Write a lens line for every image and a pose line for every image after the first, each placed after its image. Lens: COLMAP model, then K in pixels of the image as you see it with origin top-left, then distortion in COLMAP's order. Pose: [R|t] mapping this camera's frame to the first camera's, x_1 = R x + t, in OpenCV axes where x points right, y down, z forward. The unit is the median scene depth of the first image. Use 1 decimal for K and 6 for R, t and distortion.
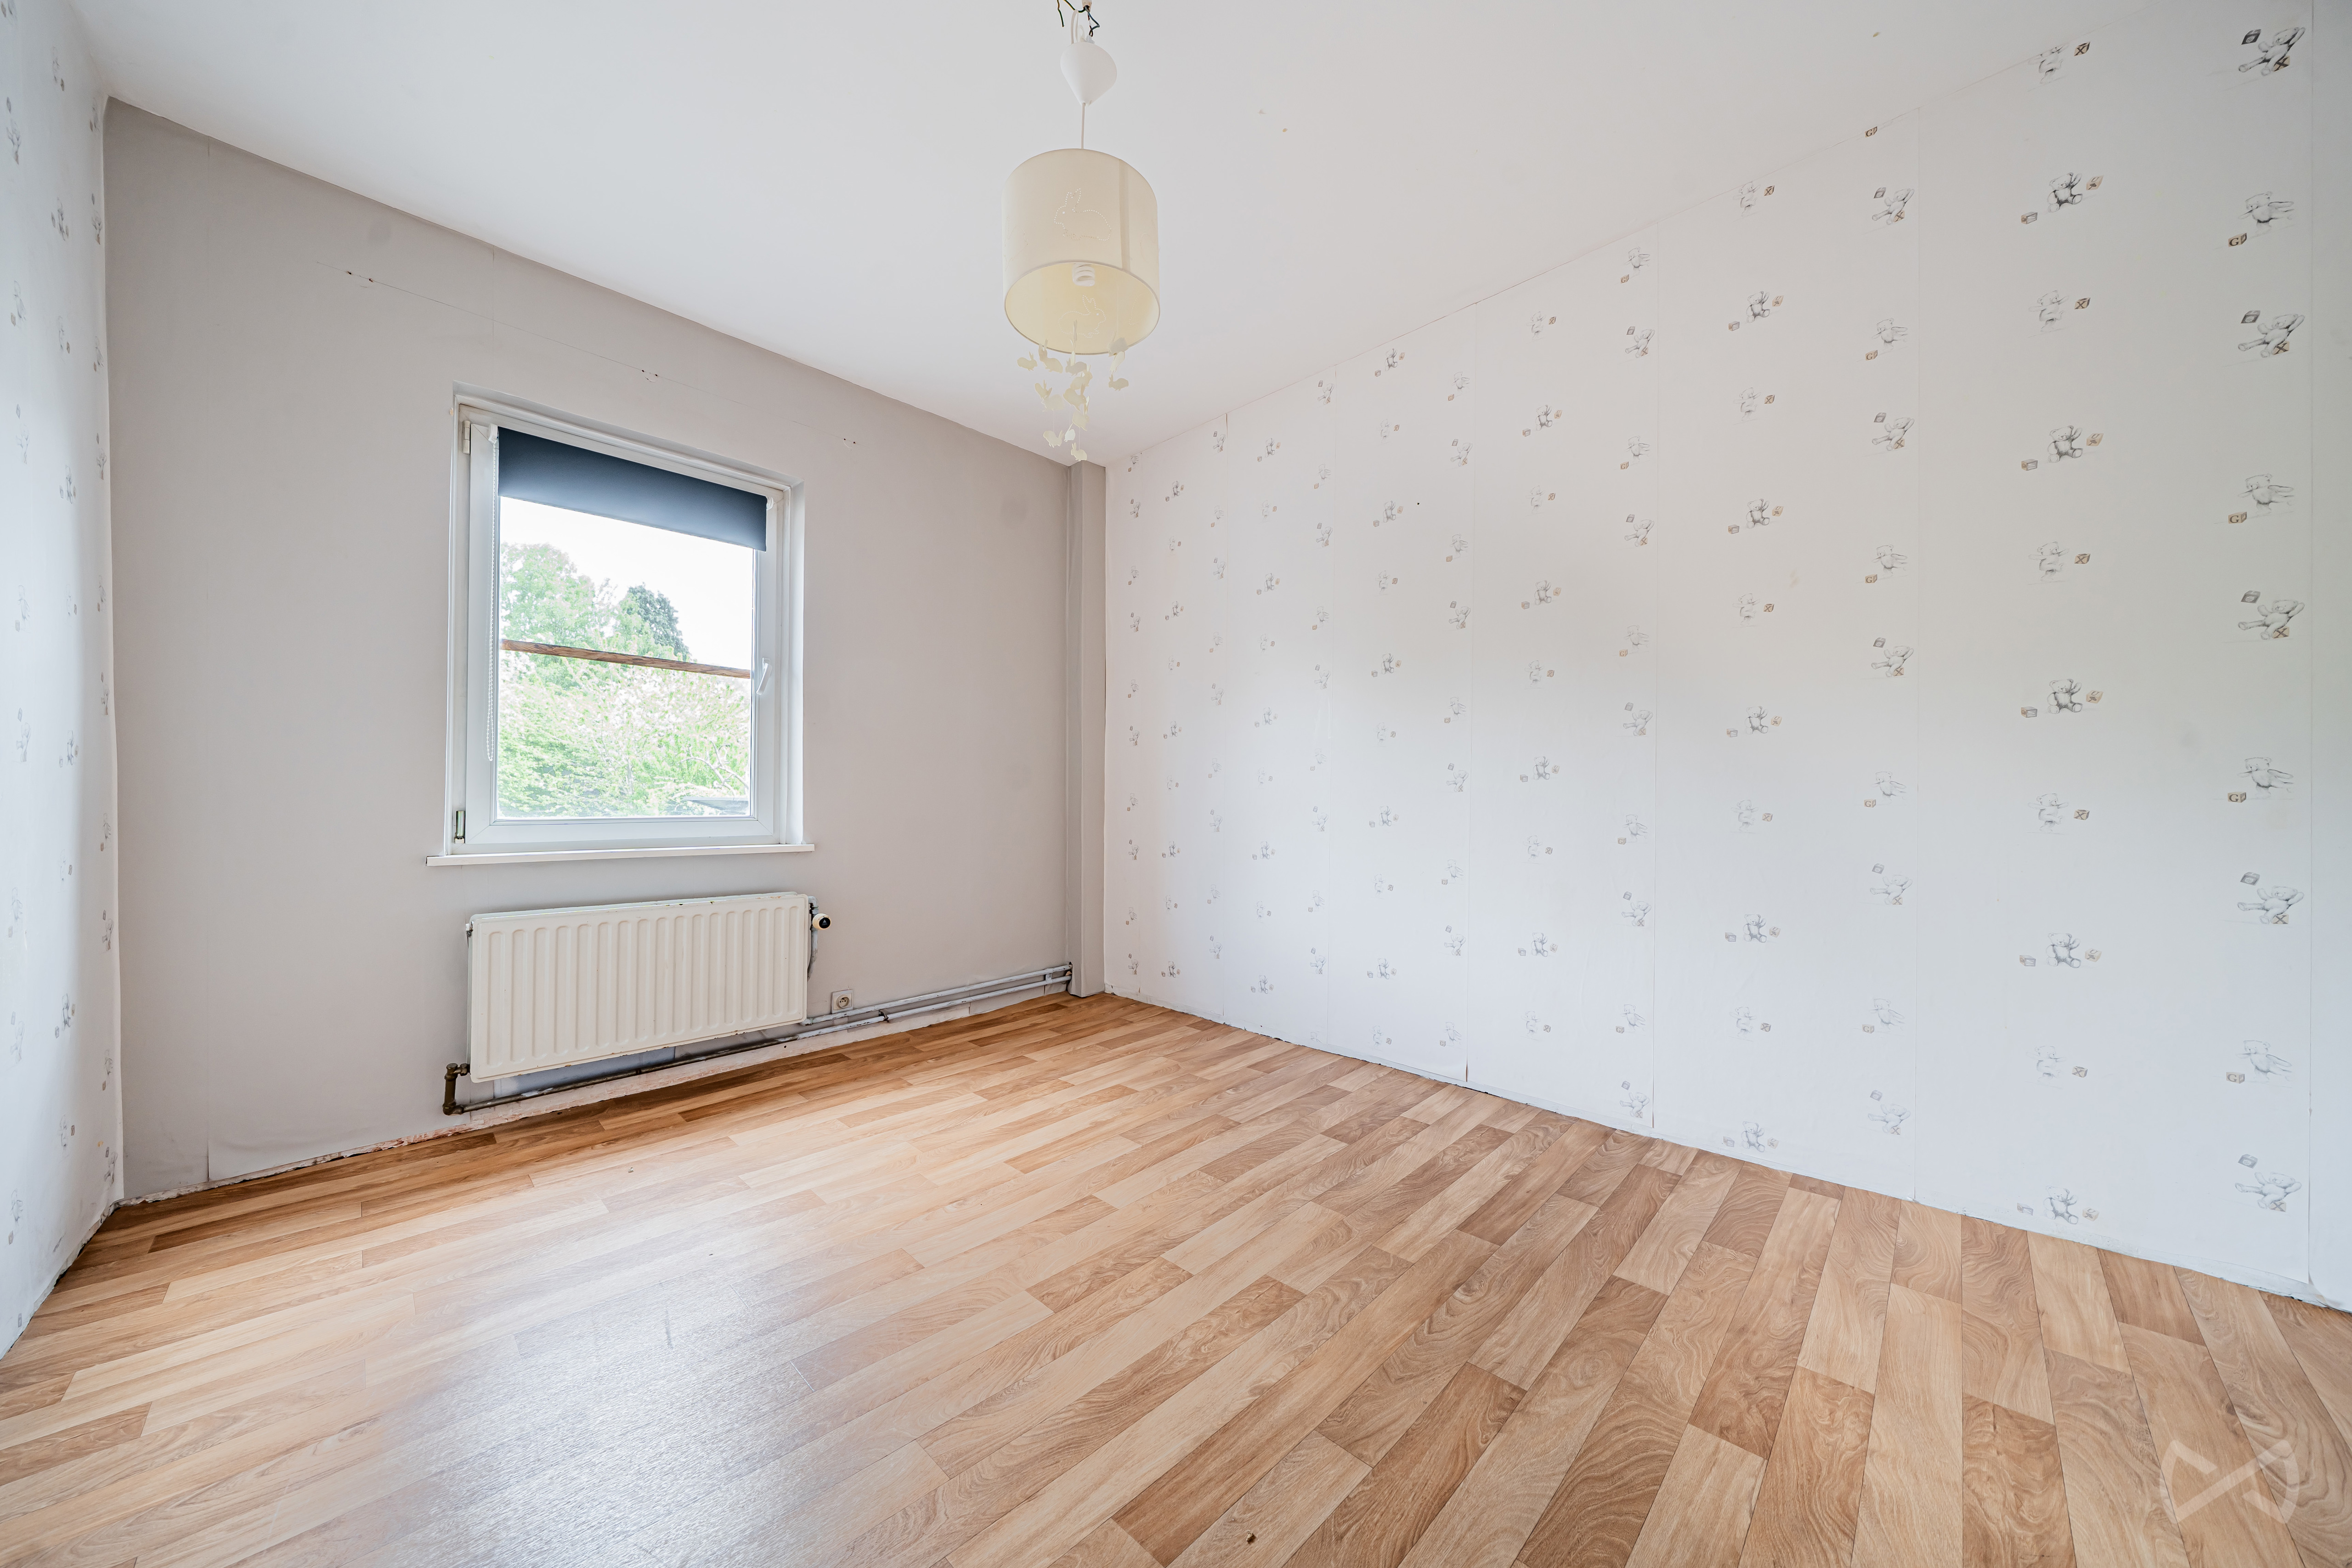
lens RADIAL K [[815.6, 0, 1173.2], [0, 815.6, 792.5], [0, 0, 1]] dist [0.002676, -0.000185]
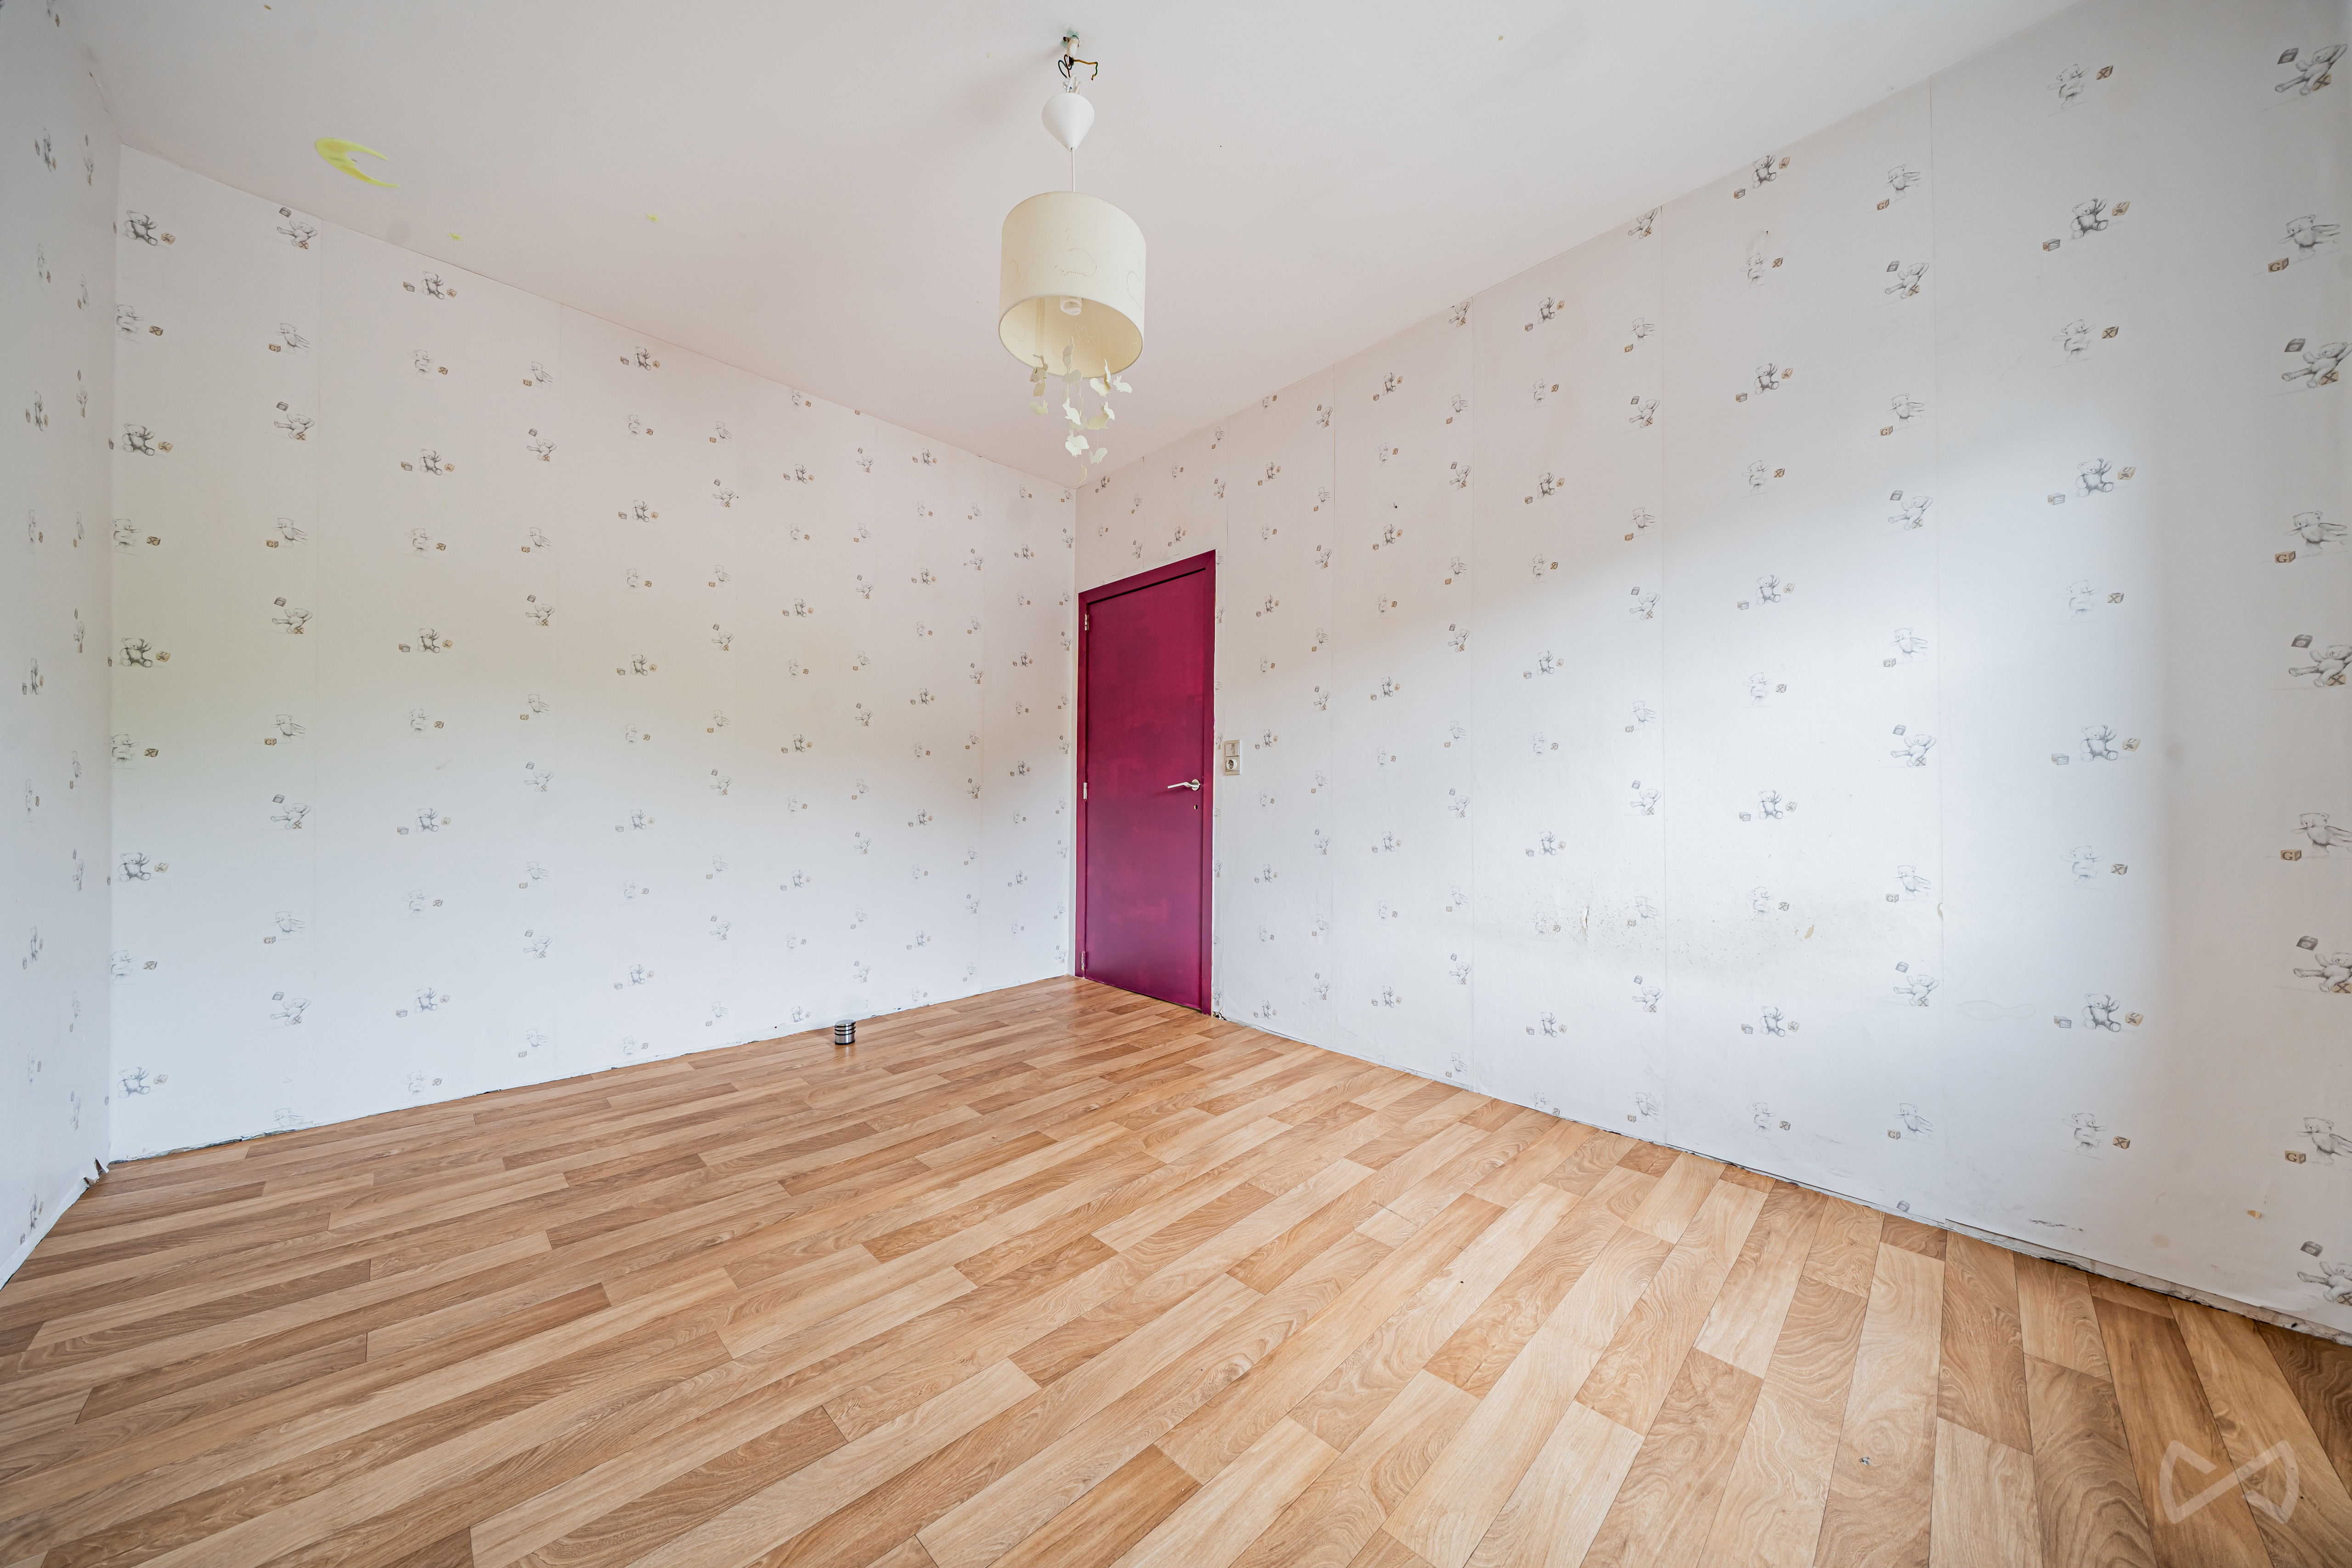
lens RADIAL K [[815.6, 0, 1179.0], [0, 815.6, 794.6], [0, 0, 1]] dist [0.002676, -0.000185]
pose [[-0.999953, -0.004120, 0.008790, -0.260575], [-0.004306, 0.999766, -0.021204, 0.033716], [-0.008700, -0.021241, -0.999737, 2.030031]]
